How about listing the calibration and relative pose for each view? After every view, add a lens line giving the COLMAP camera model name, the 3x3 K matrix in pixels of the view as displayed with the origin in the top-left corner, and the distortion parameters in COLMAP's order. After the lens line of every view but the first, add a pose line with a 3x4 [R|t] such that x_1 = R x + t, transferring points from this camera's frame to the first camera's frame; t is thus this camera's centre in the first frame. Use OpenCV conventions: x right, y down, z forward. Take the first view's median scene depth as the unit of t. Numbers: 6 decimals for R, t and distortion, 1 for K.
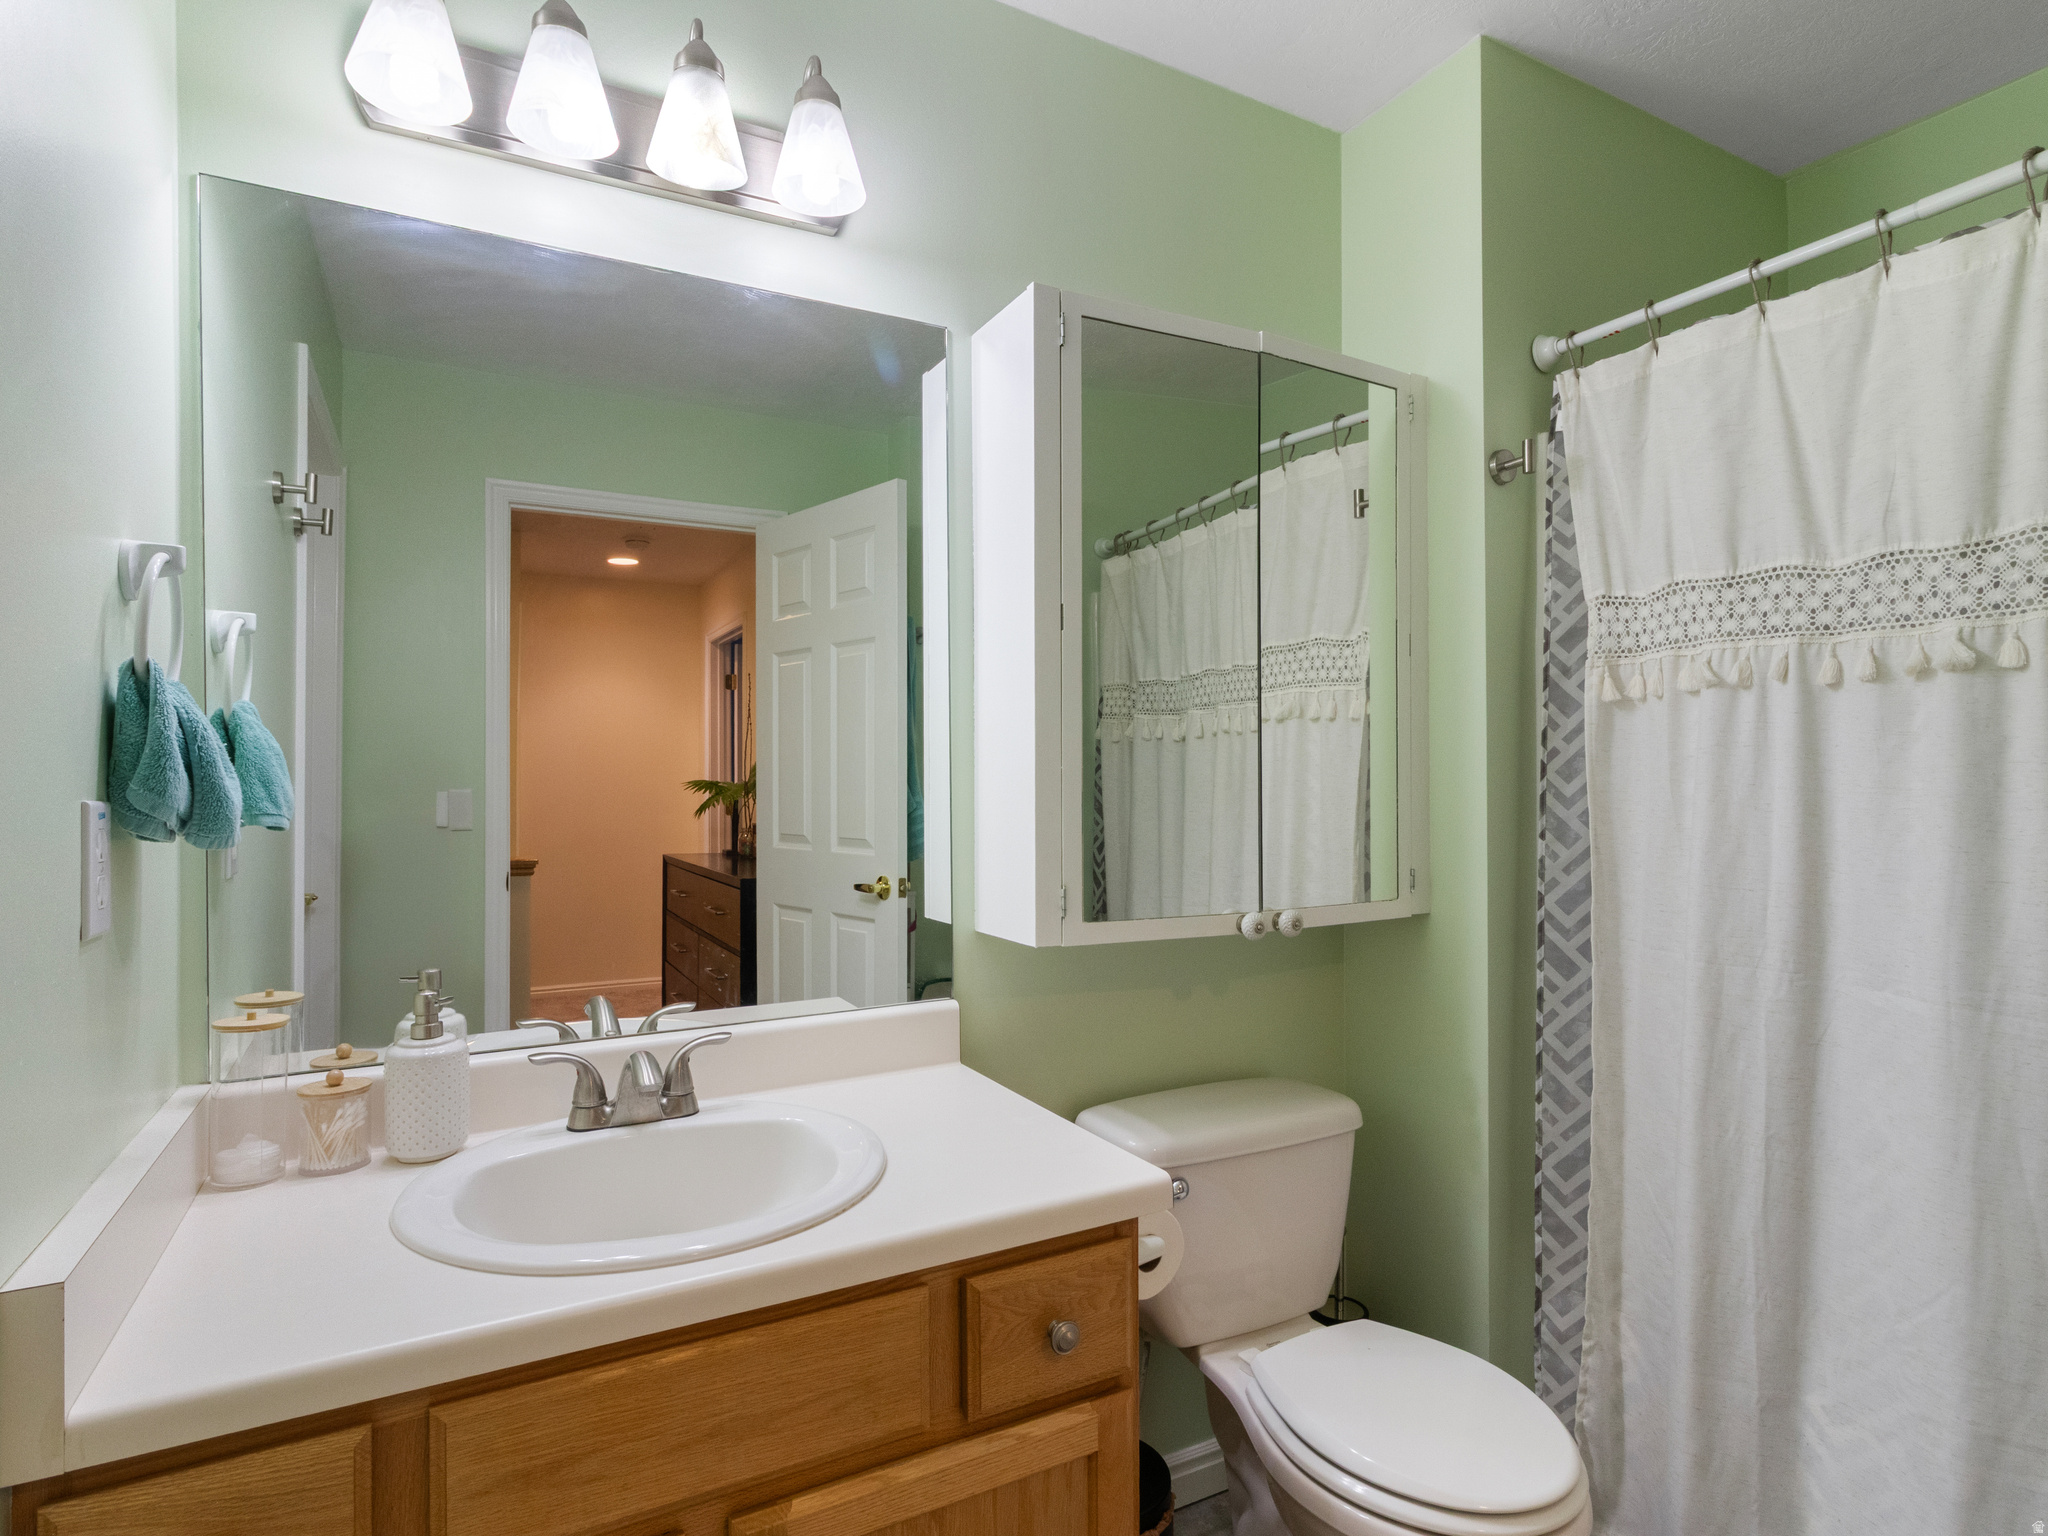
lens RADIAL K [[1077.0, 0, 1031.0], [0, 1077.0, 765.2], [0, 0, 1]] dist [0.004116, 0.000116]
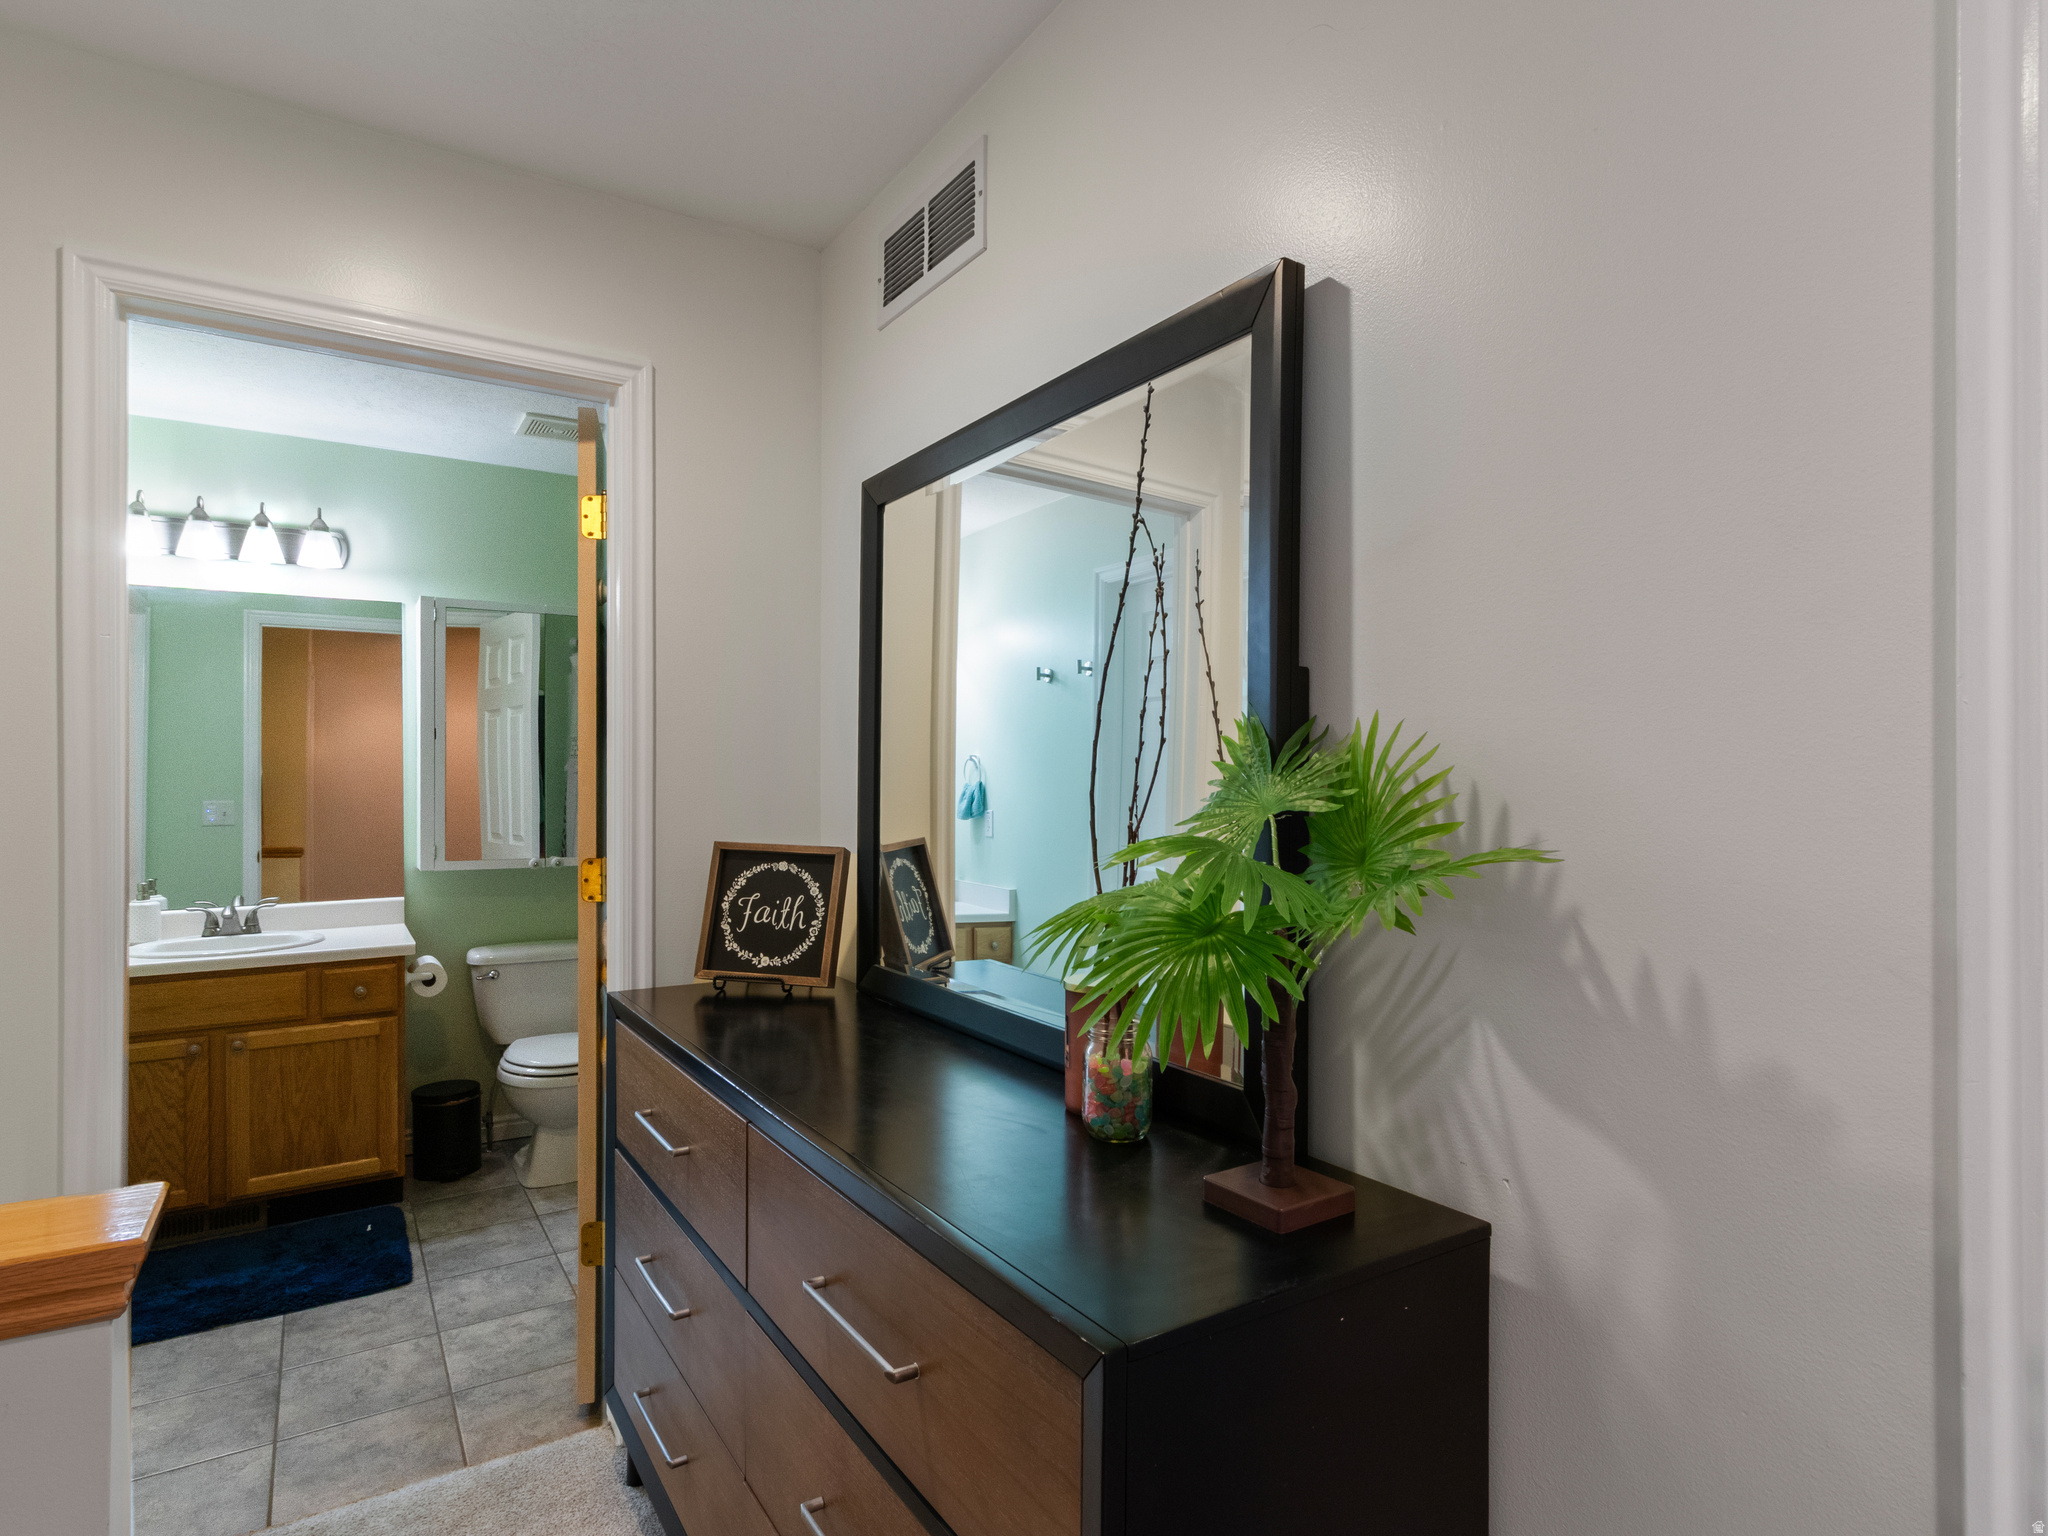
lens RADIAL K [[1058.3, 0, 1032.1], [0, 1058.3, 773.4], [0, 0, 1]] dist [-0.002200, -0.000735]
pose [[0.998502, -0.014921, 0.052647, 1.397610], [0.014388, 0.999841, 0.010499, -0.064954], [-0.052796, -0.009725, 0.998558, -1.619983]]
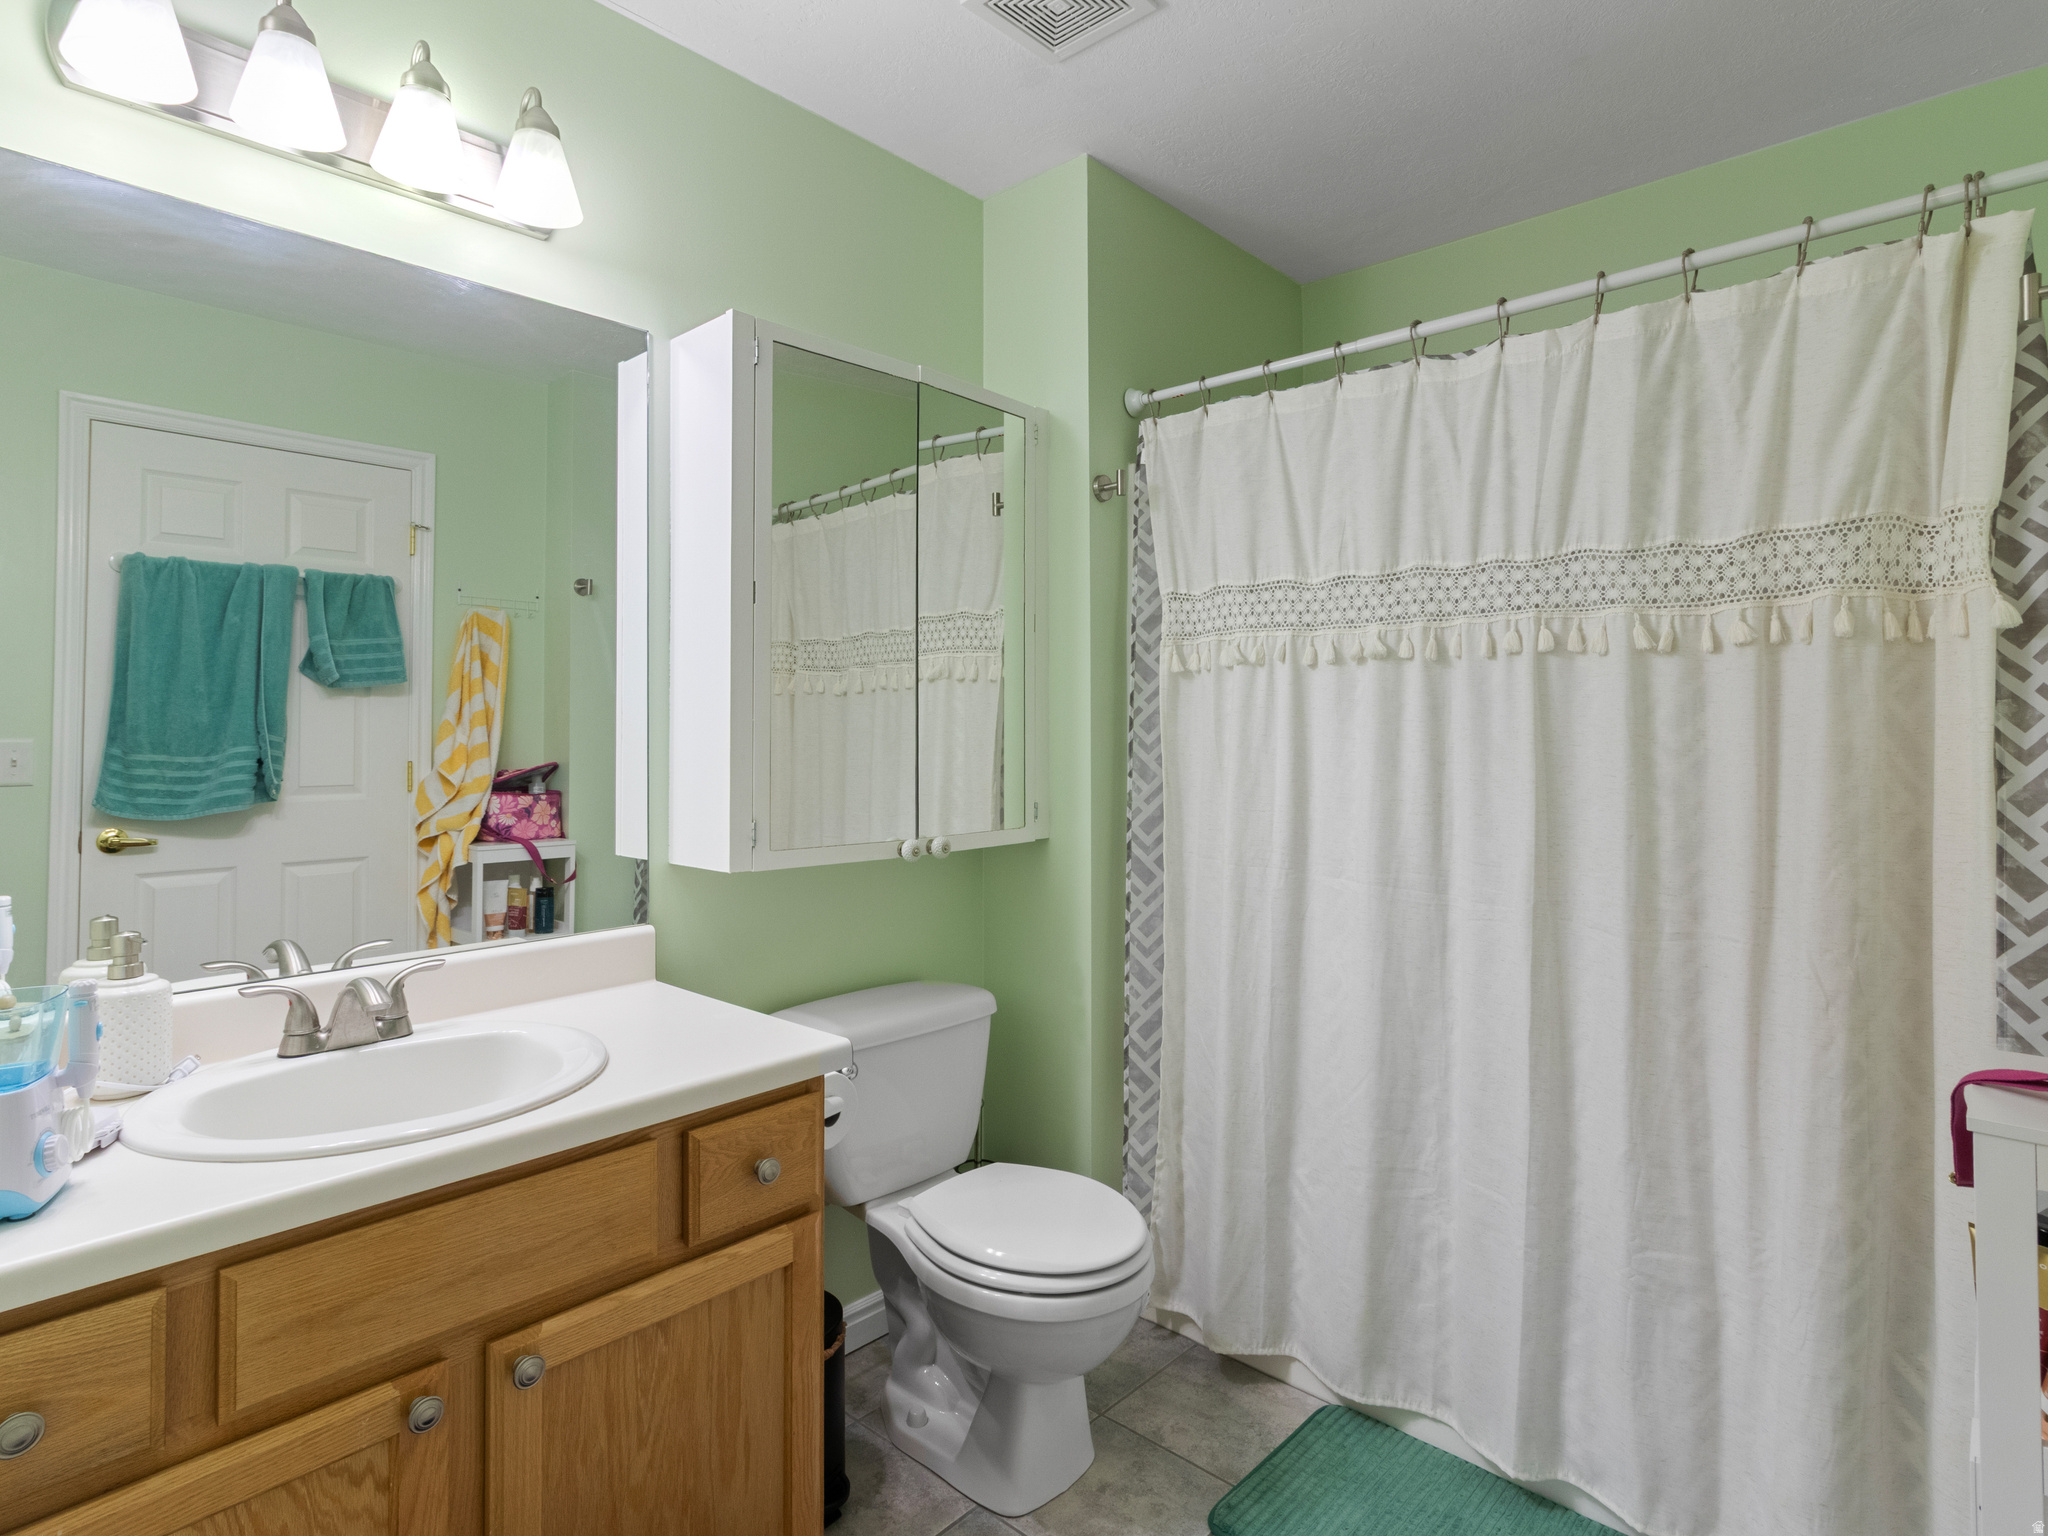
lens RADIAL K [[1077.0, 0, 1031.0], [0, 1077.0, 765.2], [0, 0, 1]] dist [0.004116, 0.000116]
pose [[0.947446, -0.007225, 0.319833, -0.059717], [-0.007123, 0.999021, 0.043670, -0.001863], [-0.319835, -0.043653, 0.946467, -0.211828]]
